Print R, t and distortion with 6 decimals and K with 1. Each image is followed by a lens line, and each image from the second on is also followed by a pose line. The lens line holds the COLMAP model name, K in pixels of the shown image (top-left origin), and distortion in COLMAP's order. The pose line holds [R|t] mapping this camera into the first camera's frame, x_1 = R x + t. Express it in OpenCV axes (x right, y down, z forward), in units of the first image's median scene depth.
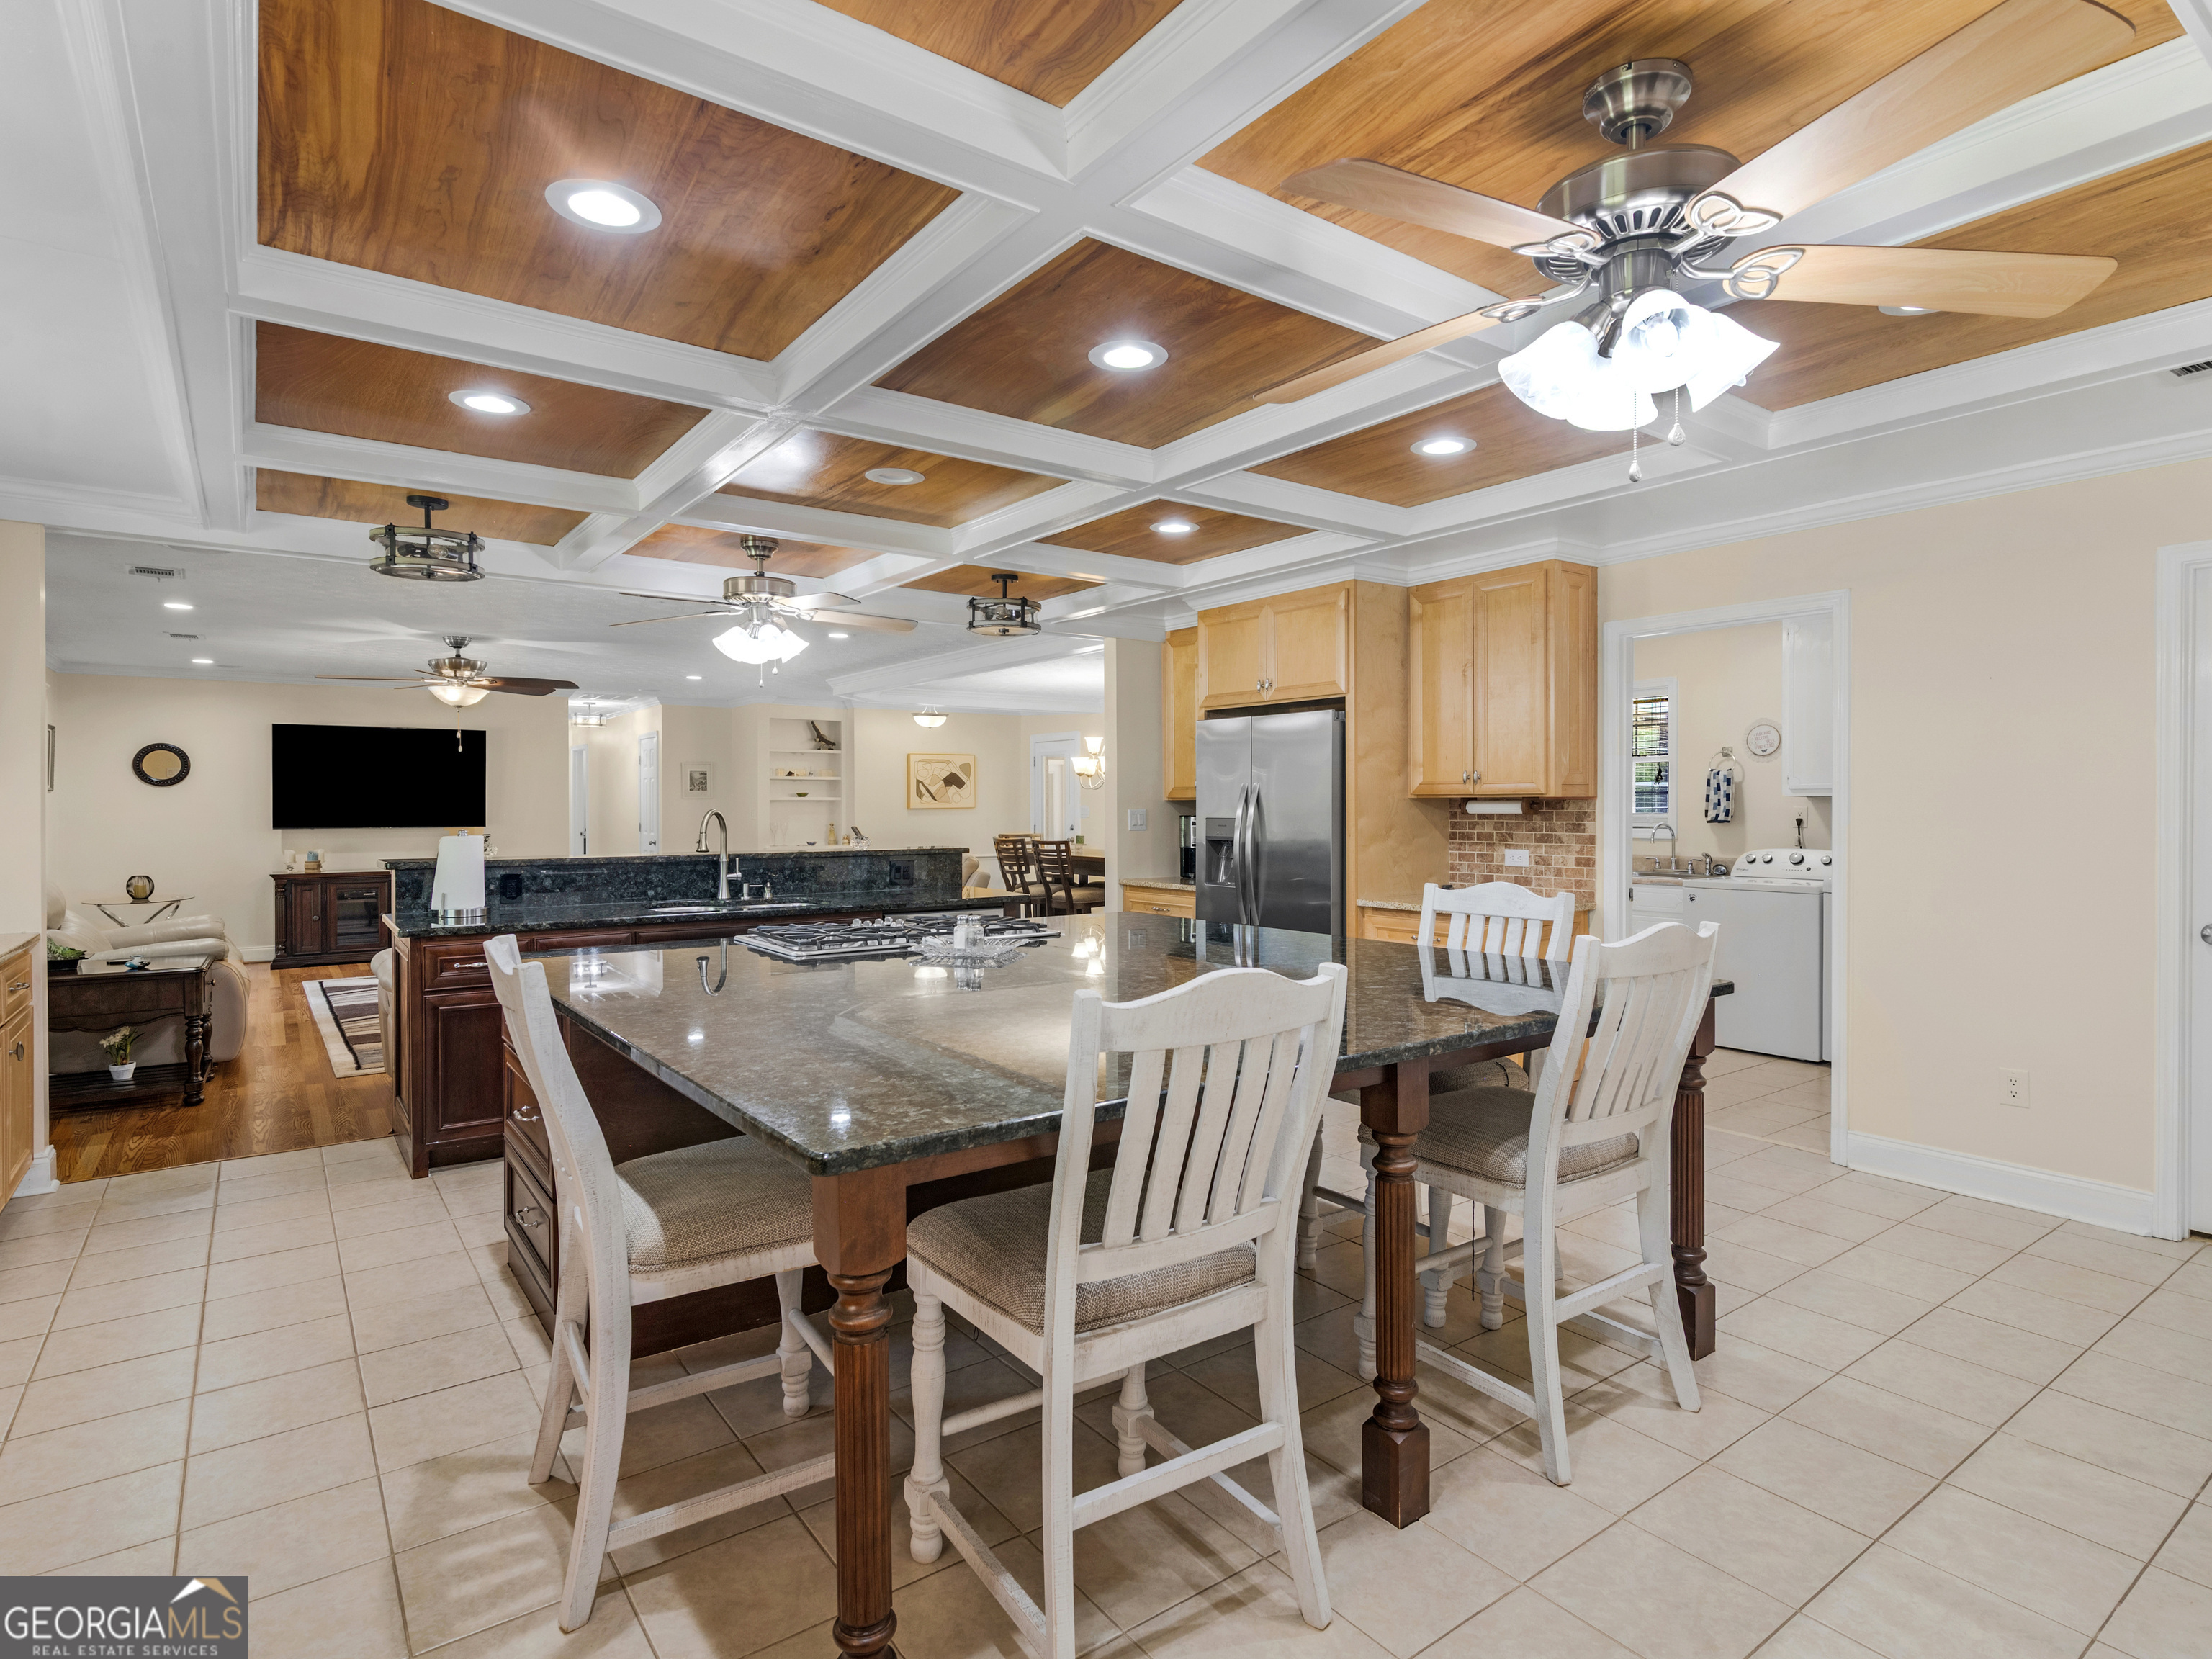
lens RADIAL K [[1104.8, 0, 1106.9], [0, 1104.8, 816.0], [0, 0, 1]] dist [0.038814, 0.000015]
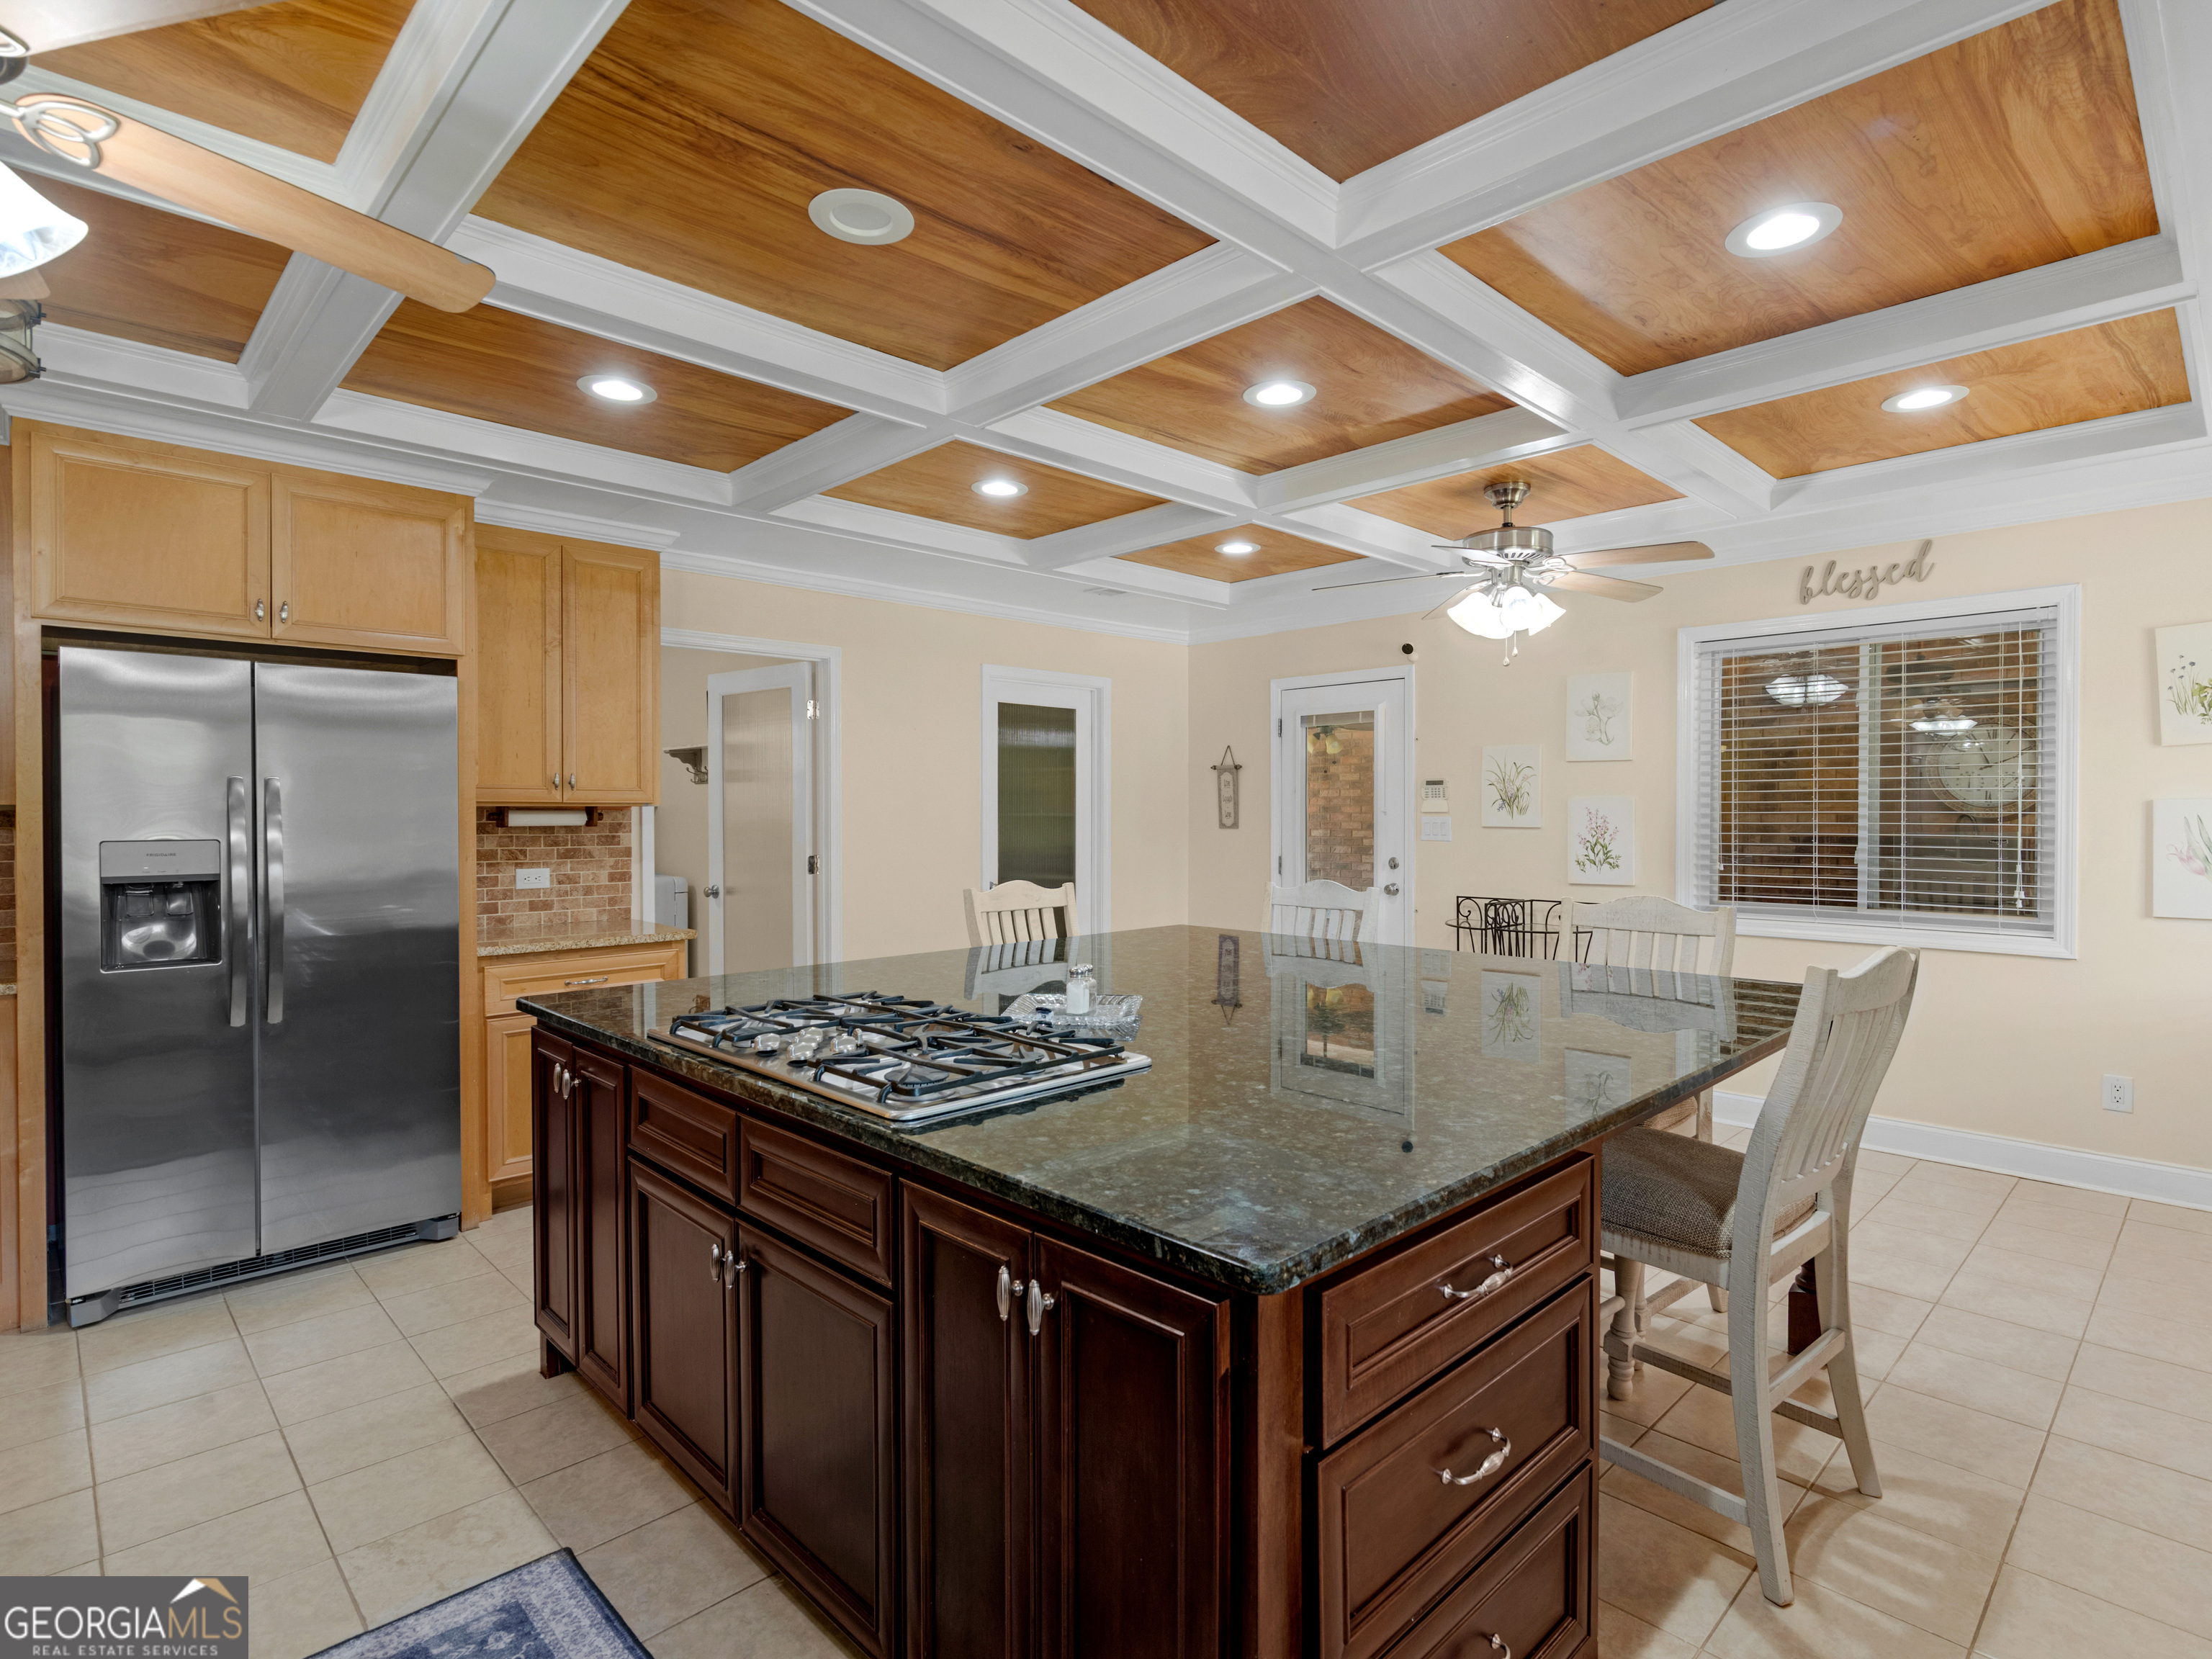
lens RADIAL K [[1142.3, 0, 1085.9], [0, 1142.3, 827.3], [0, 0, 1]] dist [0.001082, 0.000753]
pose [[-0.118129, -0.010599, 0.992942, -0.493883], [0.010686, 0.999872, 0.011944, -0.006473], [-0.992941, 0.012022, -0.118000, 0.616734]]
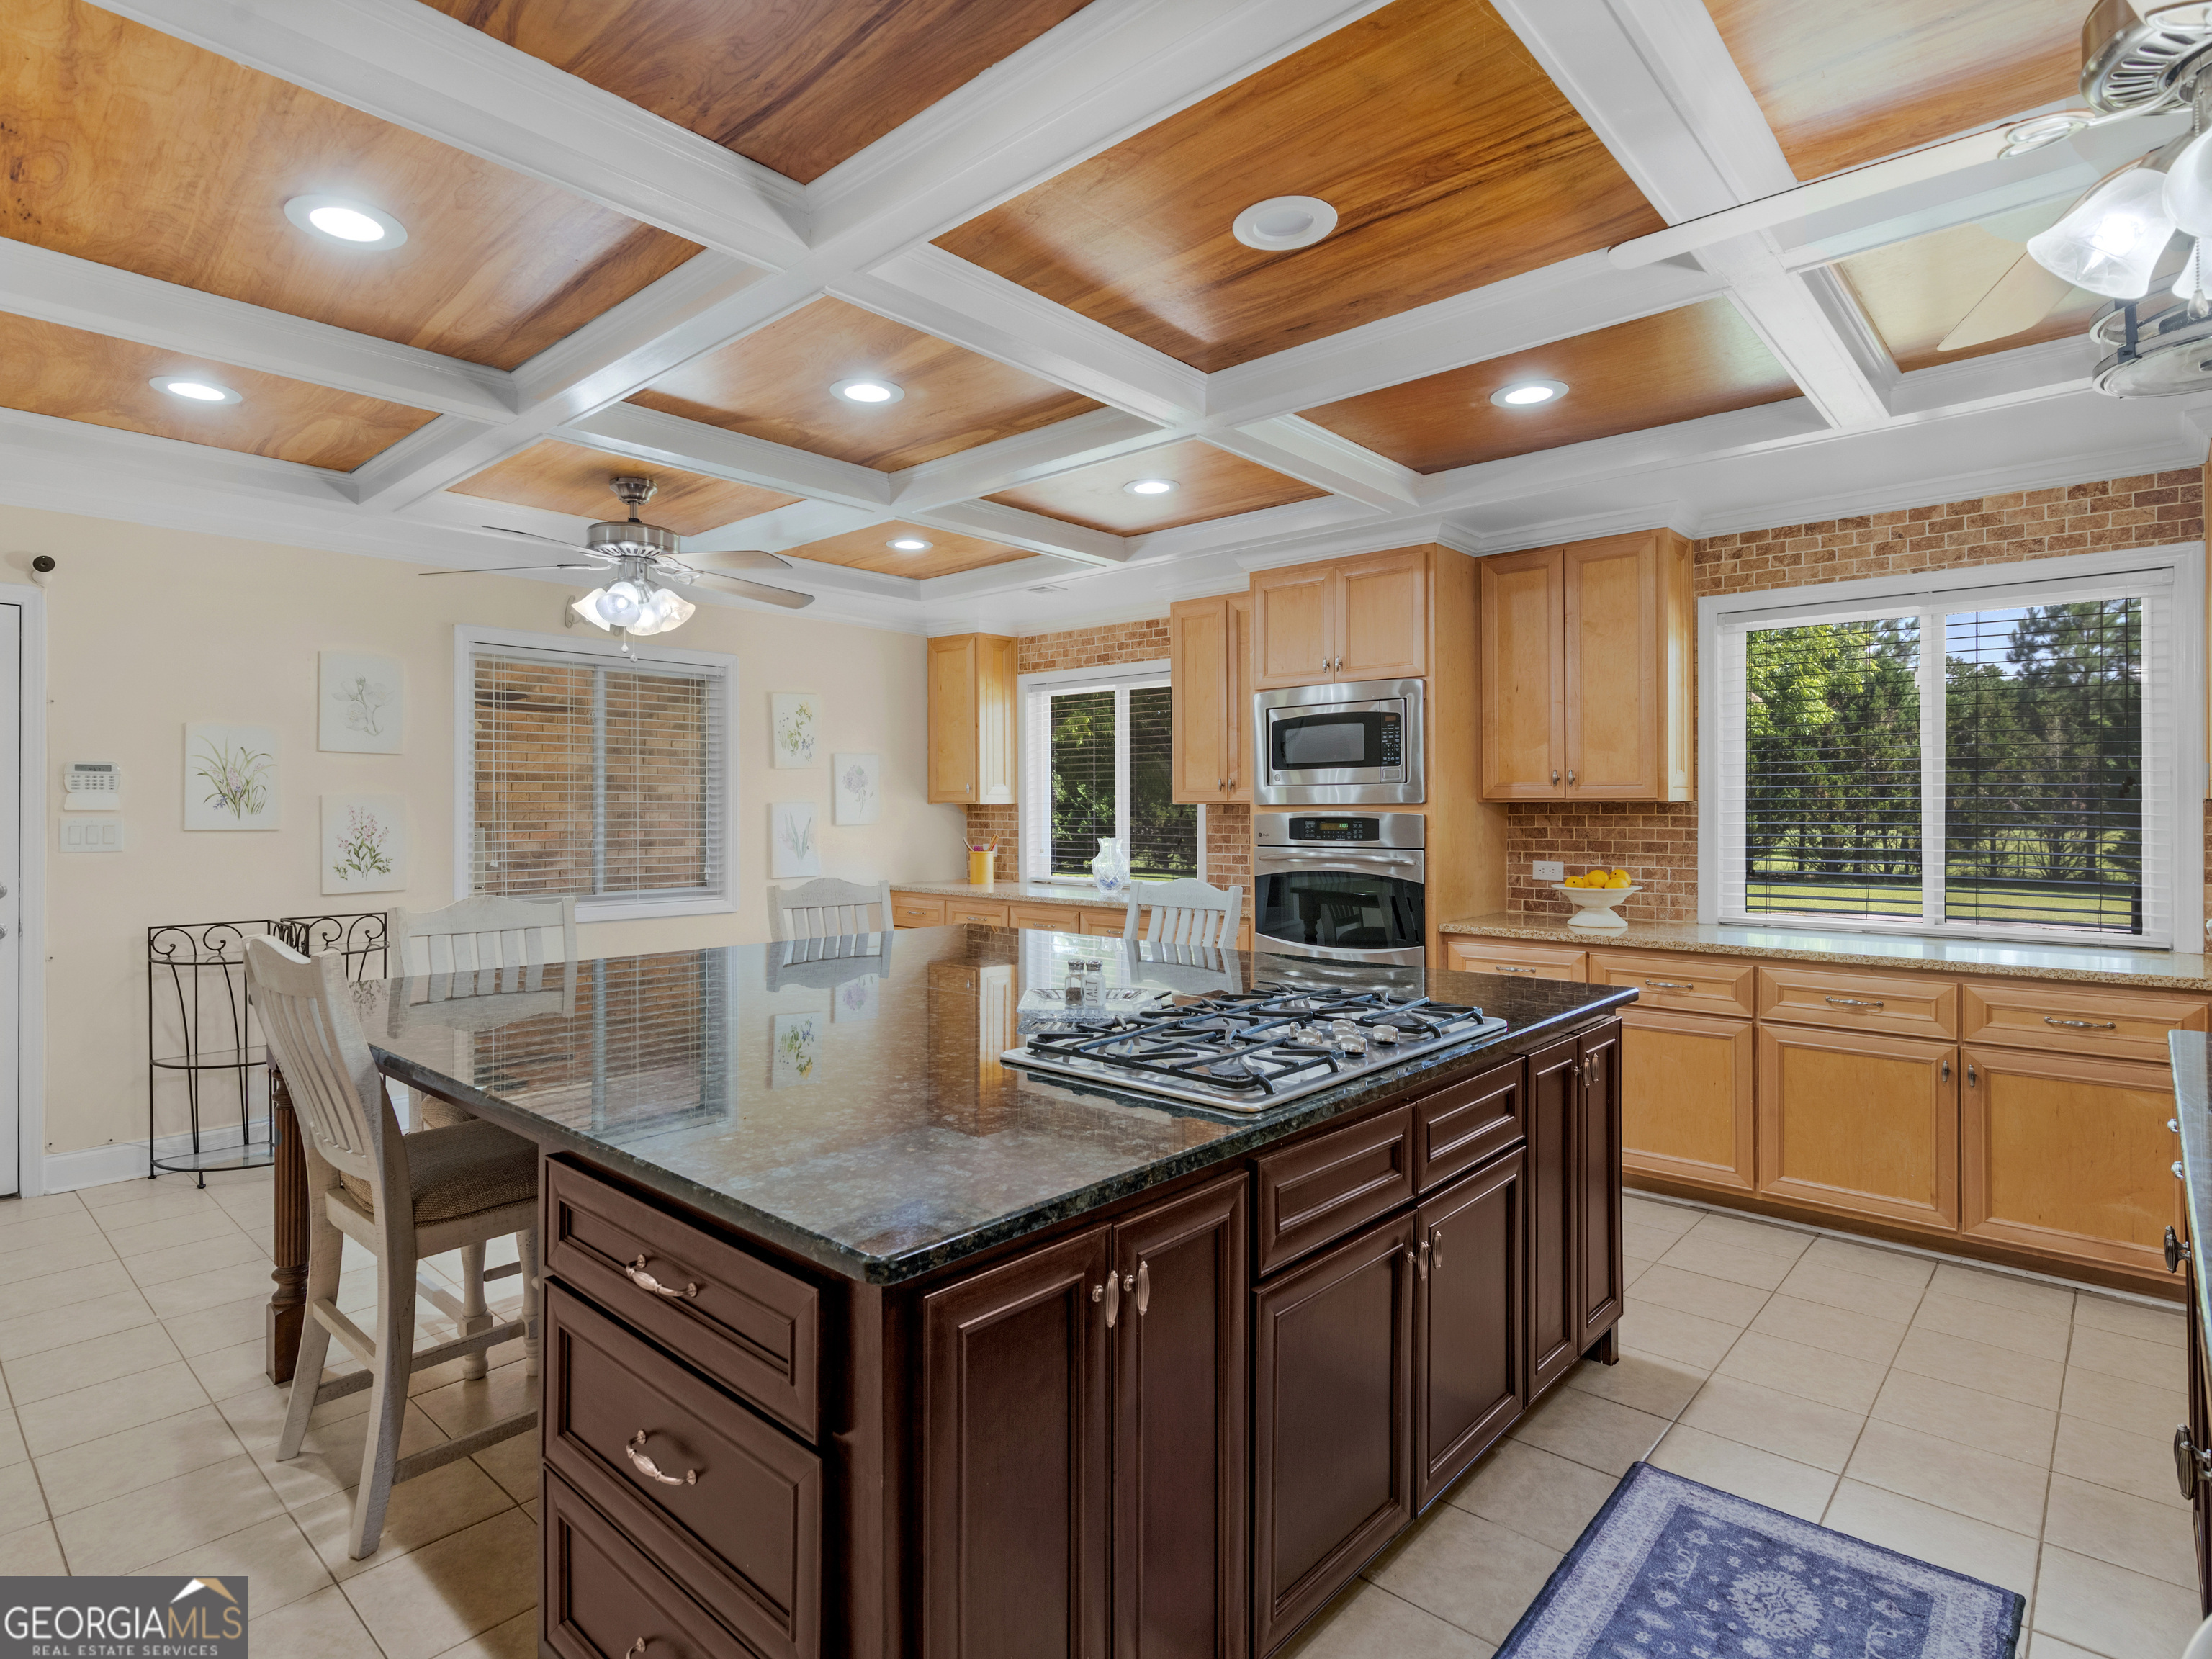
lens RADIAL K [[1142.3, 0, 1096.8], [0, 1142.3, 805.6], [0, 0, 1]] dist [0.001082, 0.000753]
pose [[-0.983214, 0.001713, -0.182446, 0.009323], [0.001100, 0.999993, 0.003462, -0.009225], [0.182451, 0.003203, -0.983210, 0.999873]]
